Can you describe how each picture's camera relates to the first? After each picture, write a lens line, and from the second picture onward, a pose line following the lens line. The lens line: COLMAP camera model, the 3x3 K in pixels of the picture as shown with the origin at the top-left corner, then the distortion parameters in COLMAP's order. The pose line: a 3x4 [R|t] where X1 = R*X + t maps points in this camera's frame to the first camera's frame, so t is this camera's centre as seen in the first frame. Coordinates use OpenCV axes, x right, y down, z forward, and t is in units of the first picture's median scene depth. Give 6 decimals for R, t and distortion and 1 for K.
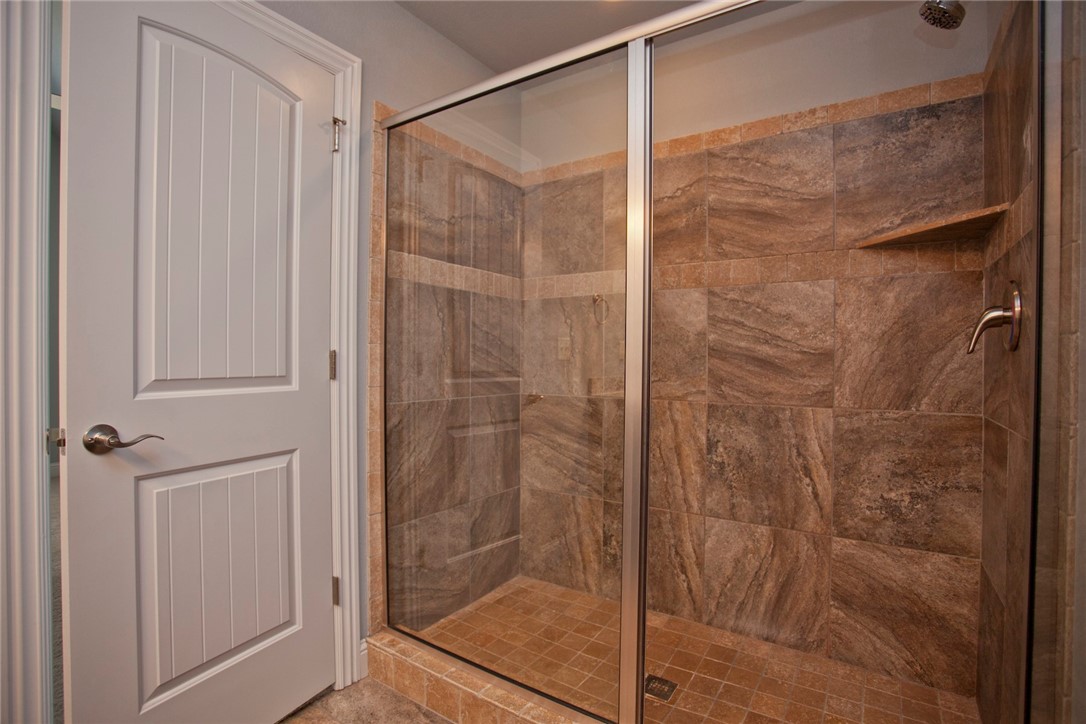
lens RADIAL K [[527.5, 0, 542.0], [0, 527.5, 358.3], [0, 0, 1]] dist [-0.078890, 0.033437]
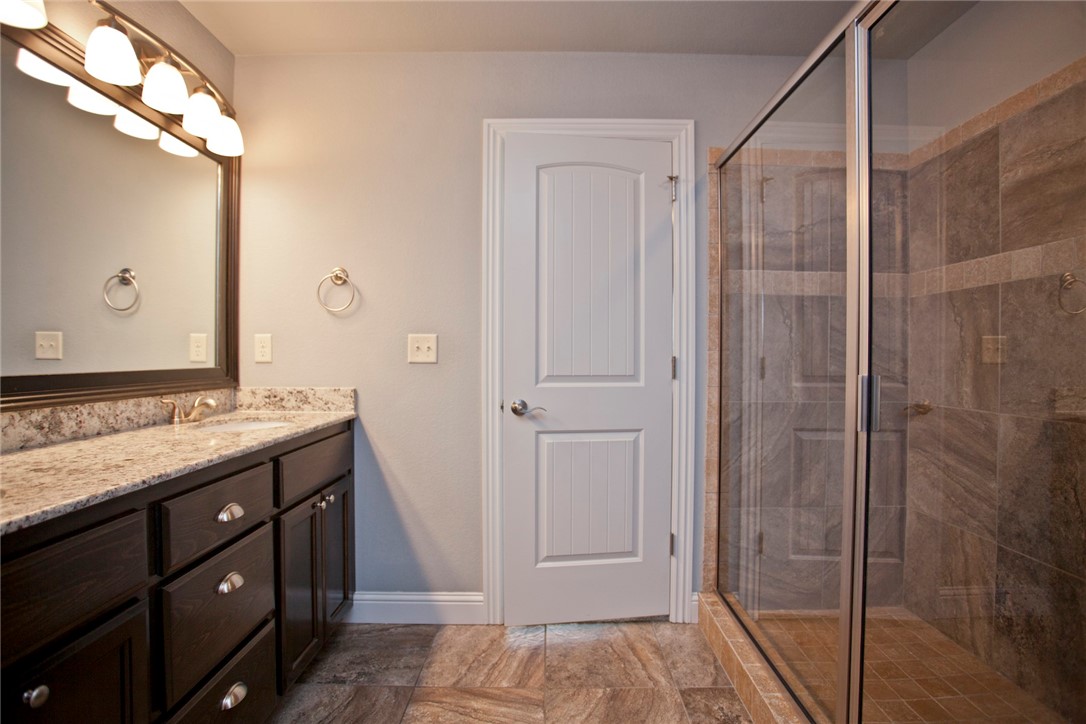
lens RADIAL K [[514.0, 0, 542.6], [0, 514.0, 355.6], [0, 0, 1]] dist [-0.074211, 0.029009]
pose [[0.557828, -0.003013, -0.829951, 0.376571], [-0.000668, 0.999991, -0.004080, -0.009990], [0.829957, 0.002830, 0.557821, 0.021888]]
